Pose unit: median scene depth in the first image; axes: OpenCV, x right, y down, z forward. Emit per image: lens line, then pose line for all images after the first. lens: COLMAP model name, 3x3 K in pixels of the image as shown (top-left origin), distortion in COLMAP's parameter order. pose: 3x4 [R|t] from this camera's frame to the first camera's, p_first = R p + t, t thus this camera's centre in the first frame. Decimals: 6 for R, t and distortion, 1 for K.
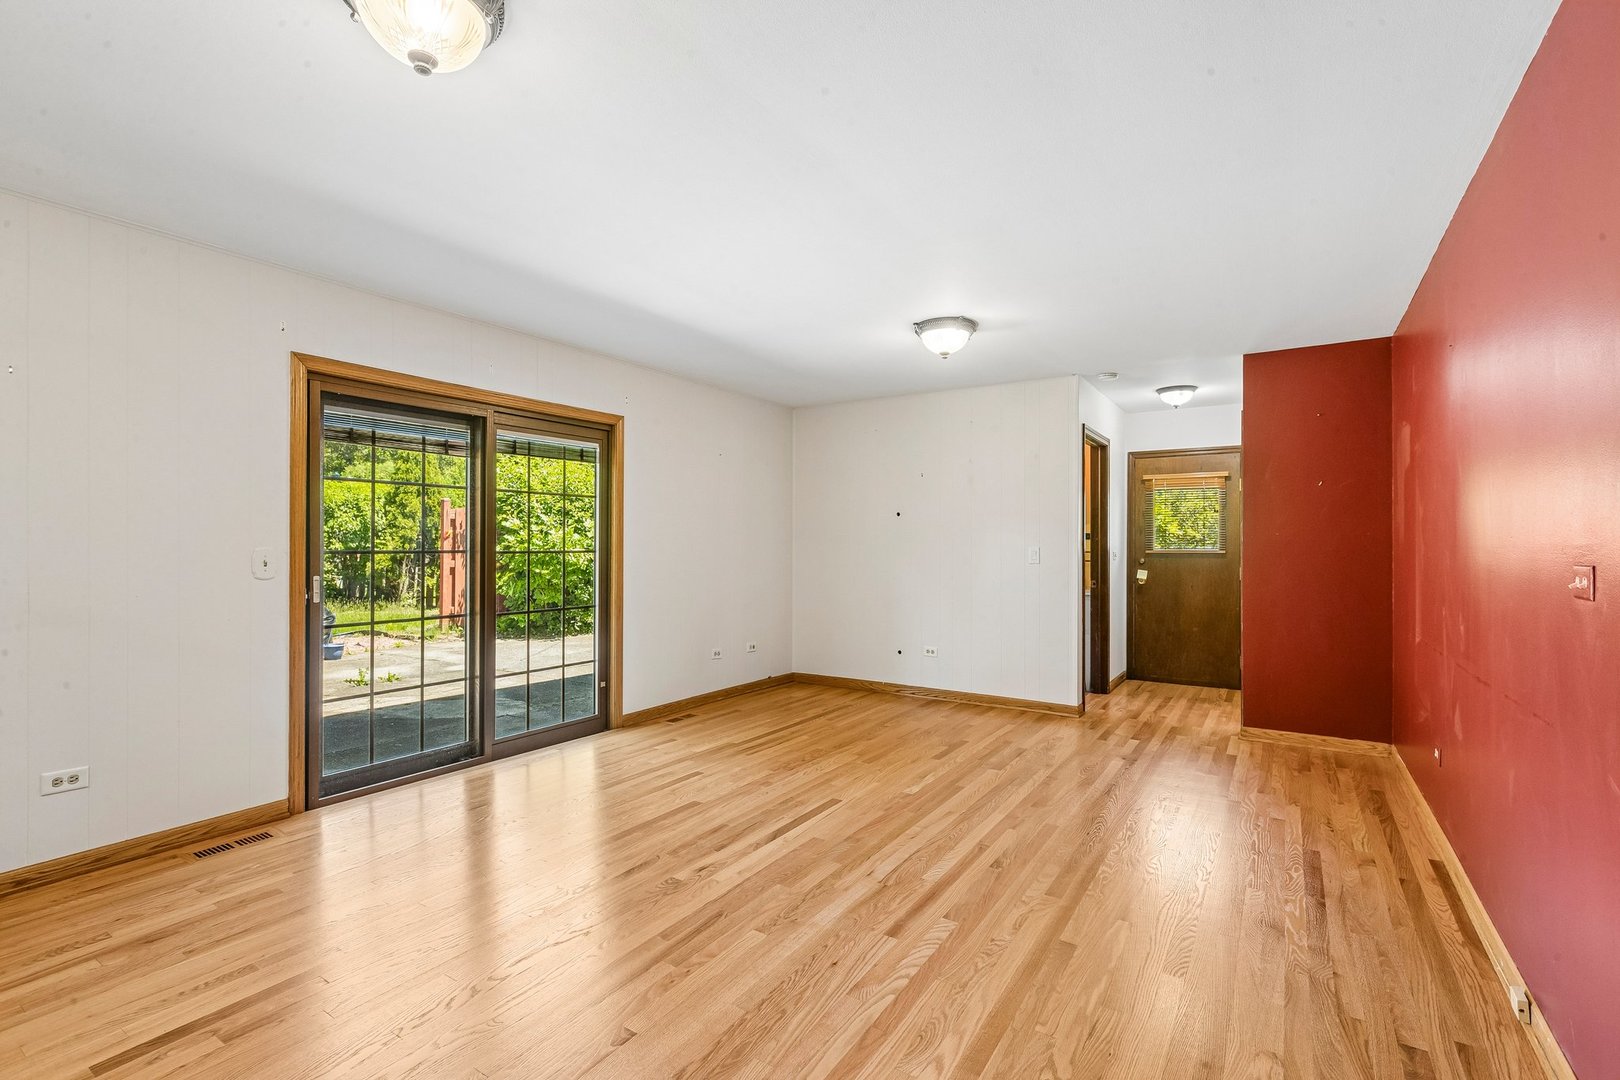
lens RADIAL K [[735.8, 0, 807.7], [0, 735.8, 532.9], [0, 0, 1]] dist [0.005336, 0.000657]
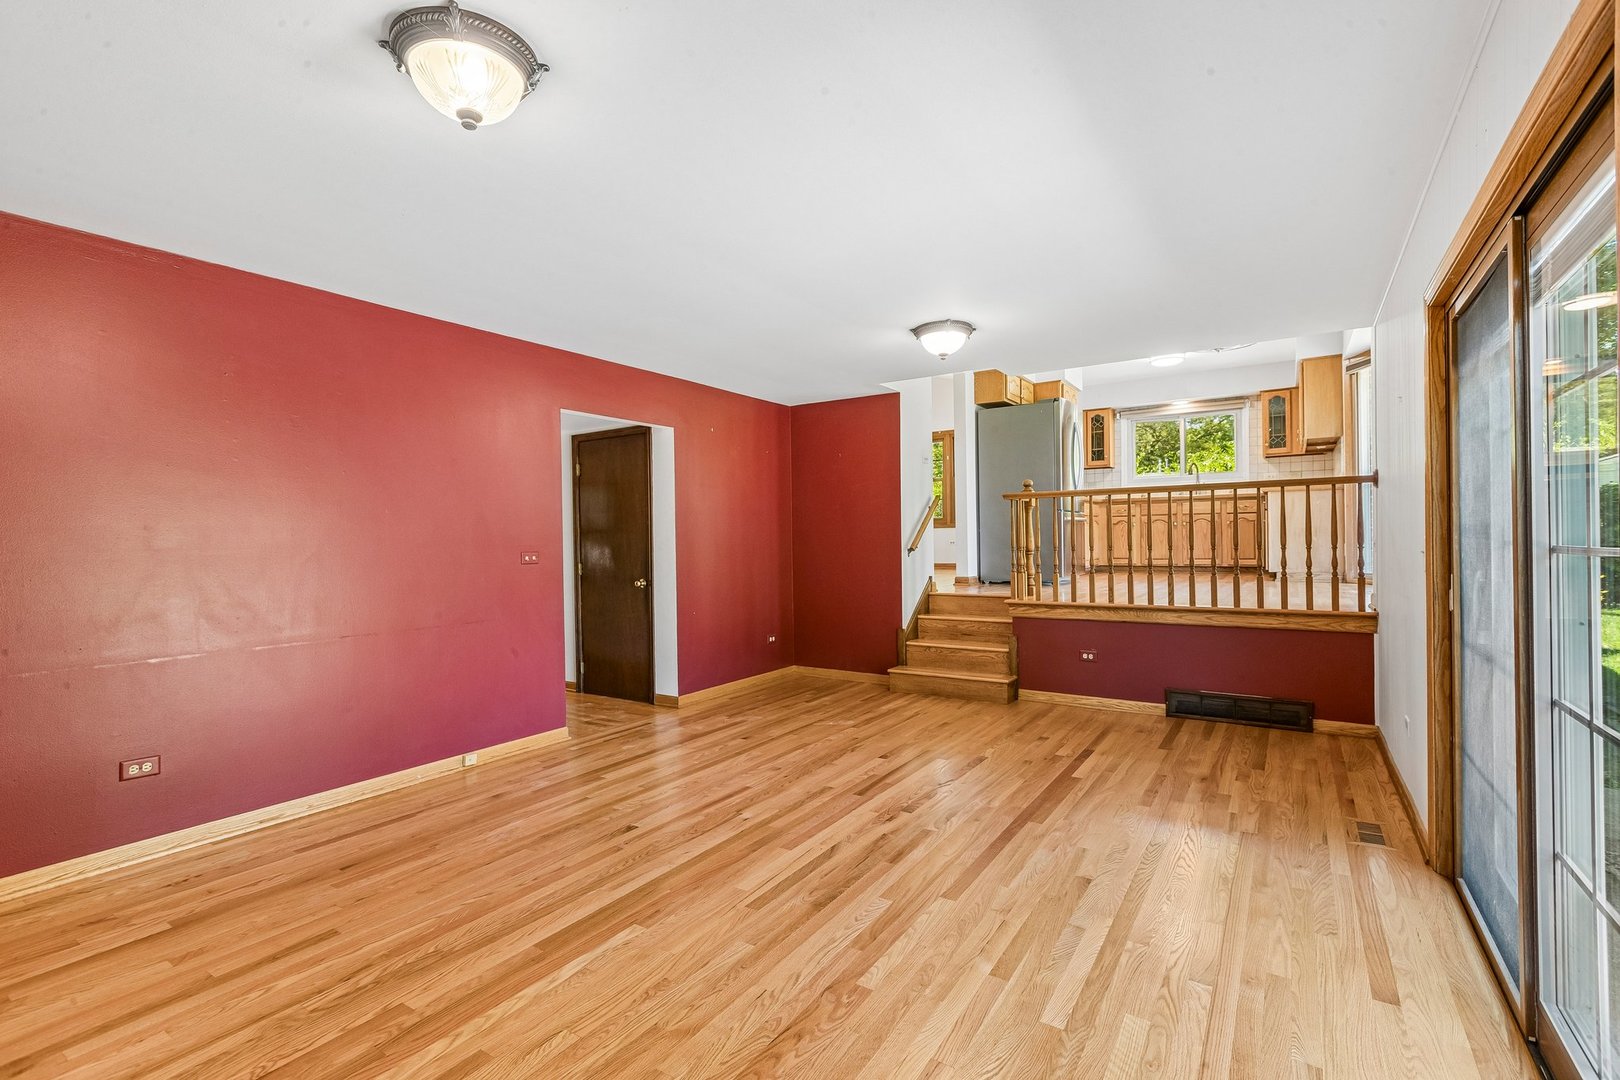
lens RADIAL K [[735.1, 0, 803.2], [0, 735.1, 543.9], [0, 0, 1]] dist [-0.001925, 0.000276]
pose [[-0.999819, 0.011376, 0.015238, -0.026258], [0.011209, 0.999876, -0.011033, 0.031507], [-0.015362, -0.010860, -0.999823, 2.009452]]
